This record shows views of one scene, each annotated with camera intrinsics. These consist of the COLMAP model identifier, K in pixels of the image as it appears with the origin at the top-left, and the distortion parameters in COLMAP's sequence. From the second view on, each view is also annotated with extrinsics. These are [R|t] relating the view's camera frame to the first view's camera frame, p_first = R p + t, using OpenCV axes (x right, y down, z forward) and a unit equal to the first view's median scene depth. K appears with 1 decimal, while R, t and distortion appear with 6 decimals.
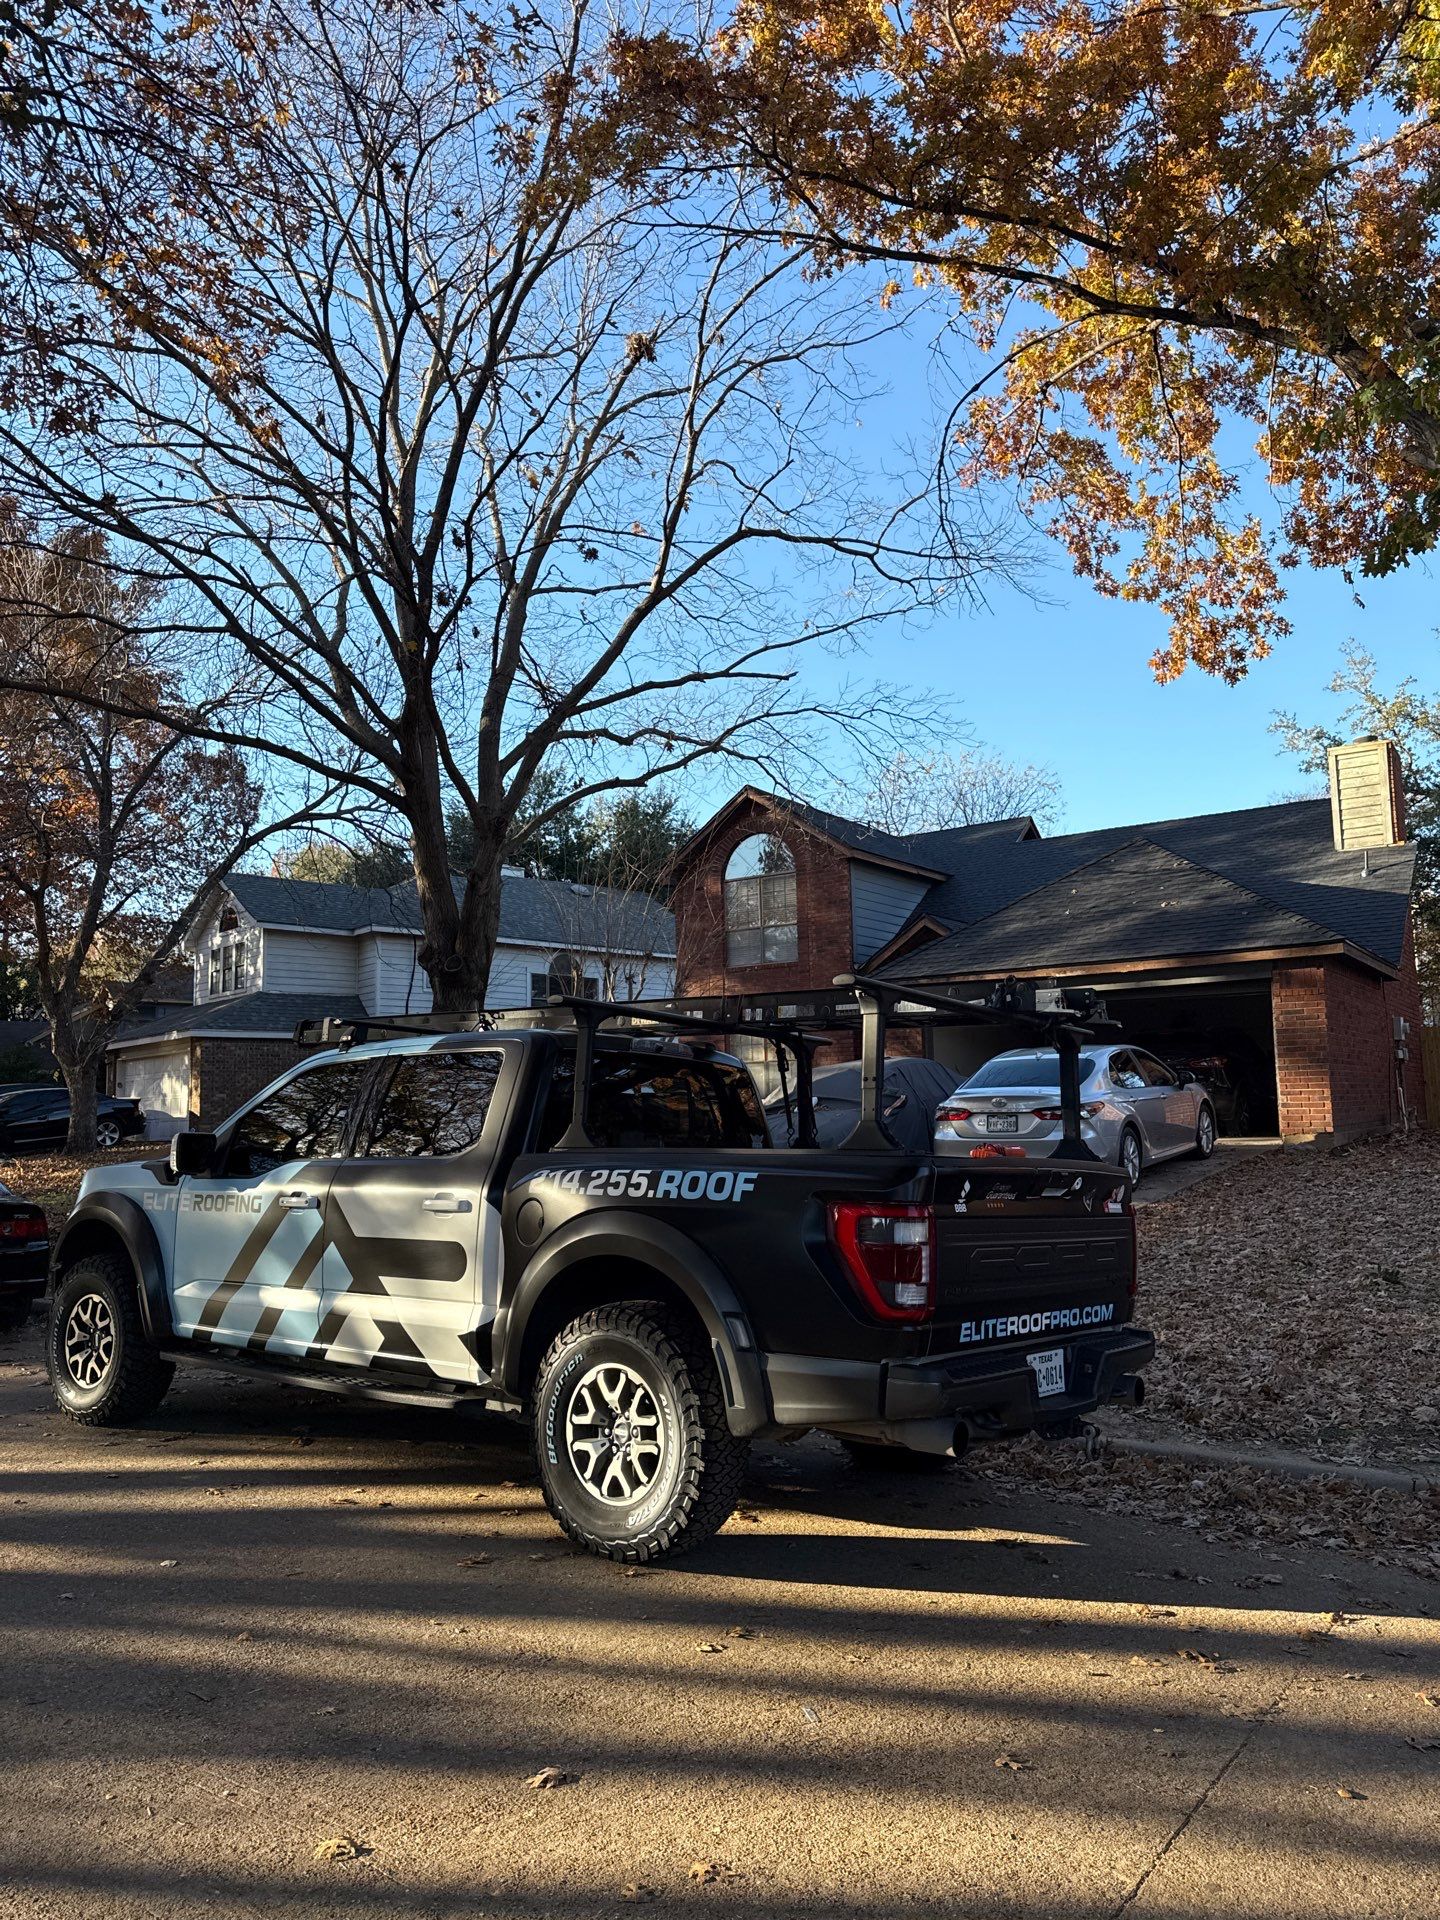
lens RADIAL K [[1335.5, 0, 720.0], [0, 1335.5, 960.0], [0, 0, 1]] dist [0.189565, -0.399969]
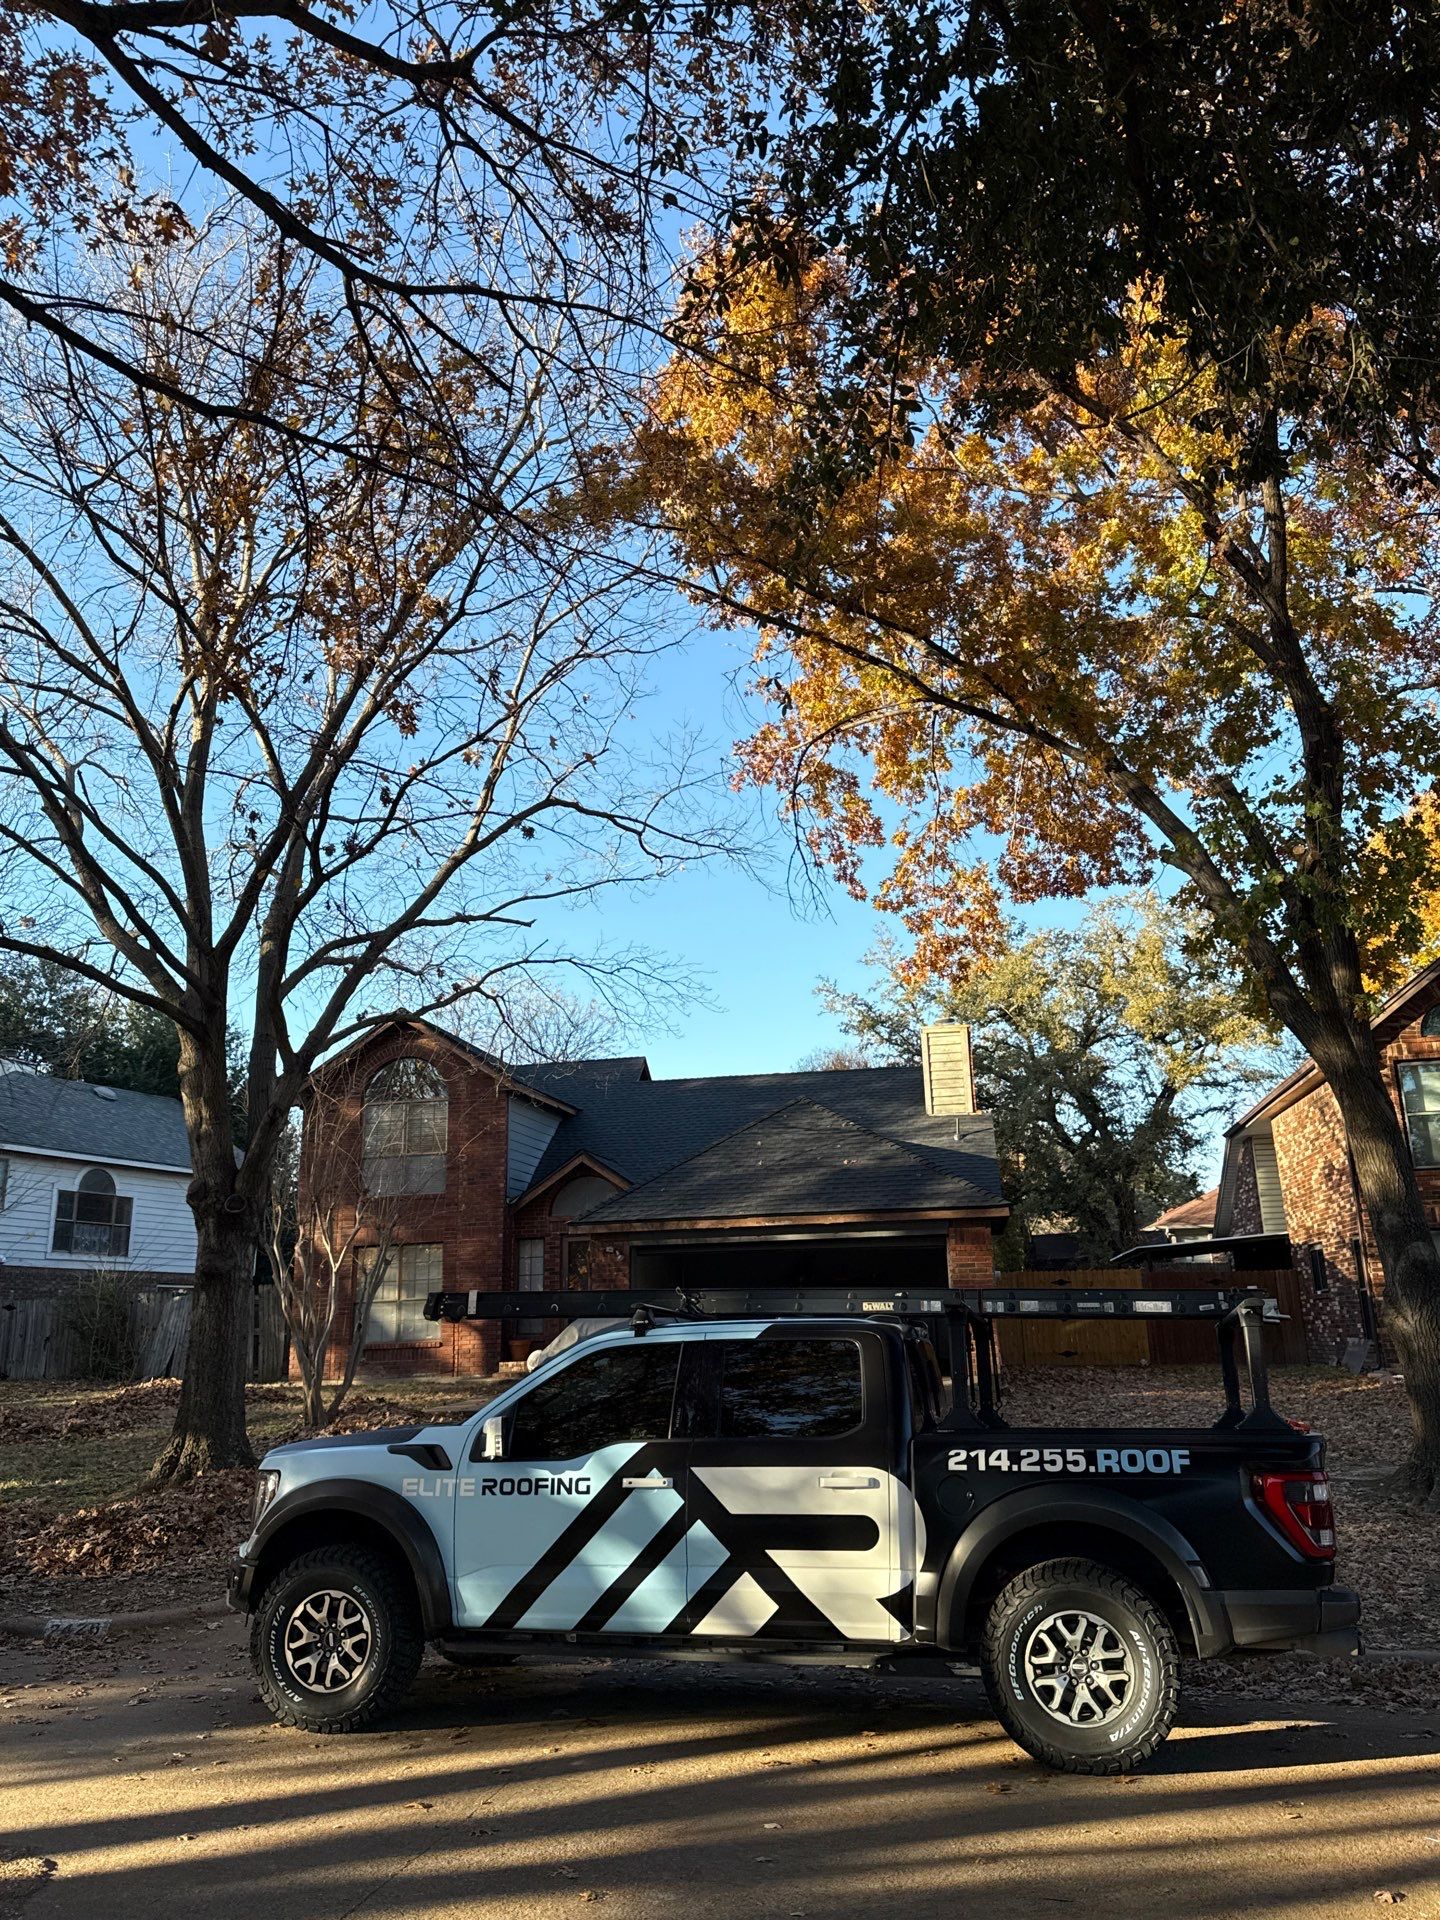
lens RADIAL K [[1395.7, 0, 720.0], [0, 1395.7, 960.0], [0, 0, 1]] dist [0.068218, -0.104309]
pose [[0.914198, 0.099155, 0.392951, -0.802192], [-0.039645, 0.986838, -0.156777, -0.066764], [-0.403324, 0.127747, 0.906096, -0.110119]]
